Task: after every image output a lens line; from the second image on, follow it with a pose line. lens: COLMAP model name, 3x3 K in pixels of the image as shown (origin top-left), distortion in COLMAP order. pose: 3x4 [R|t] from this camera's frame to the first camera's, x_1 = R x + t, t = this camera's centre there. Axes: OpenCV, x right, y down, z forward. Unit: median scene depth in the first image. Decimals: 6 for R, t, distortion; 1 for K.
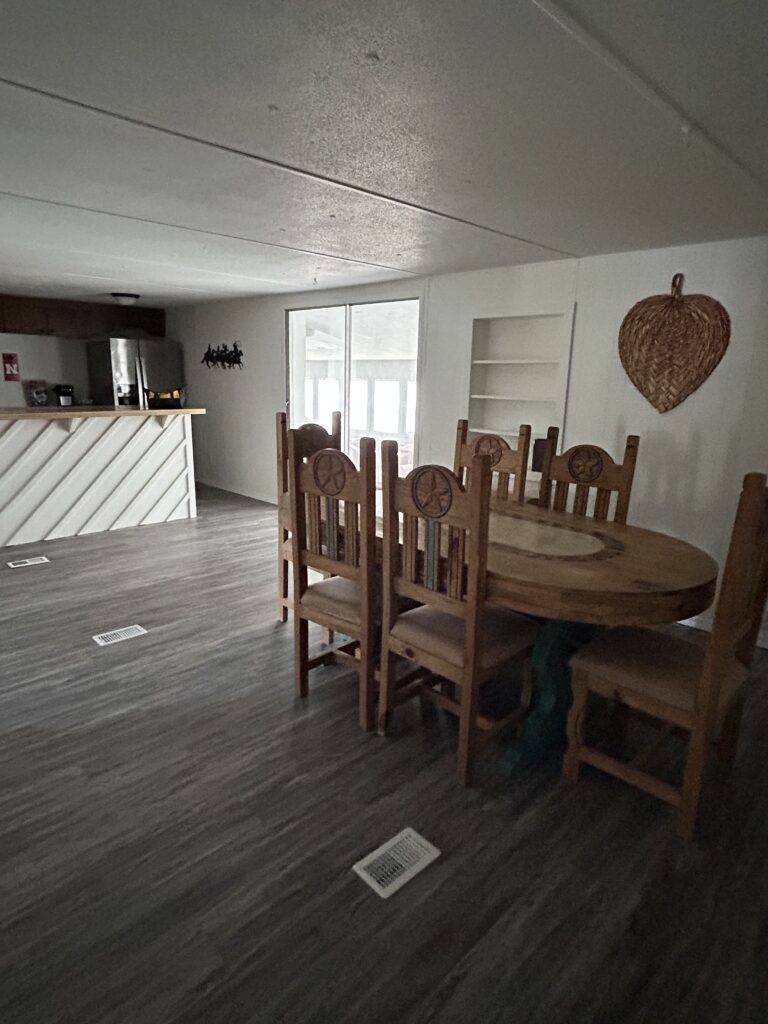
lens RADIAL K [[597.4, 0, 381.3], [0, 597.4, 512.3], [0, 0, 1]] dist [0.000299, 0.000102]
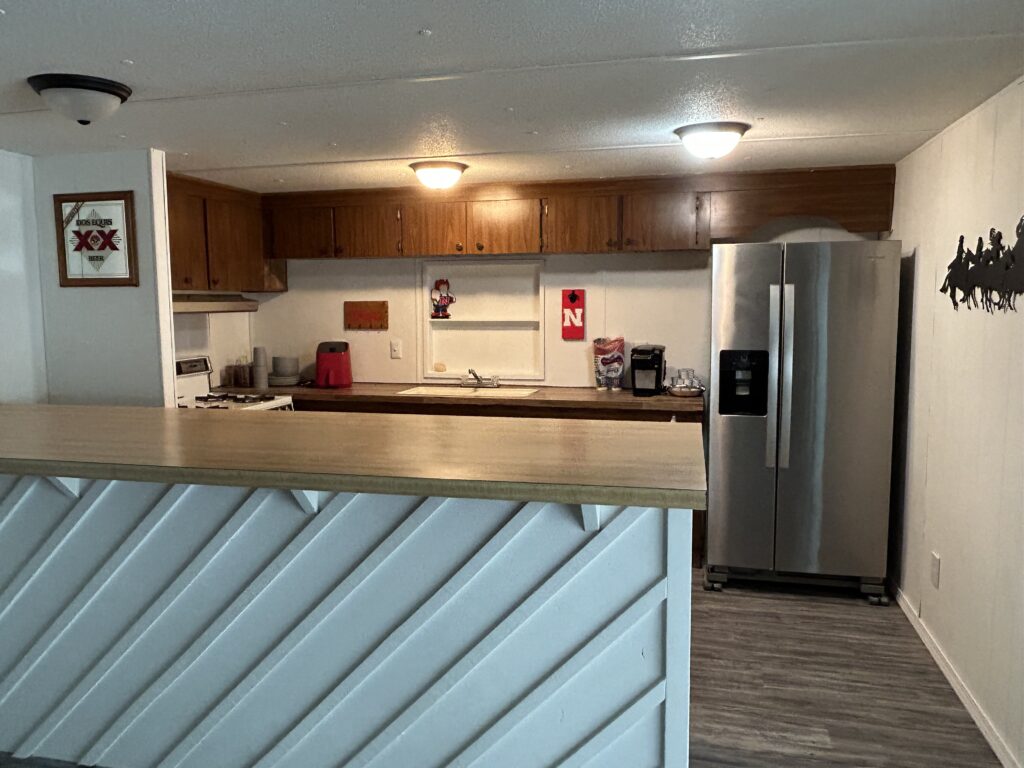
lens RADIAL K [[752.2, 0, 512.4], [0, 752.2, 383.6], [0, 0, 1]] dist [-0.001401, -0.000474]
pose [[0.521043, 0.065086, -0.851045, -0.137610], [-0.170705, 0.984890, -0.029190, -0.328457], [0.836286, 0.160487, 0.524280, 1.312640]]
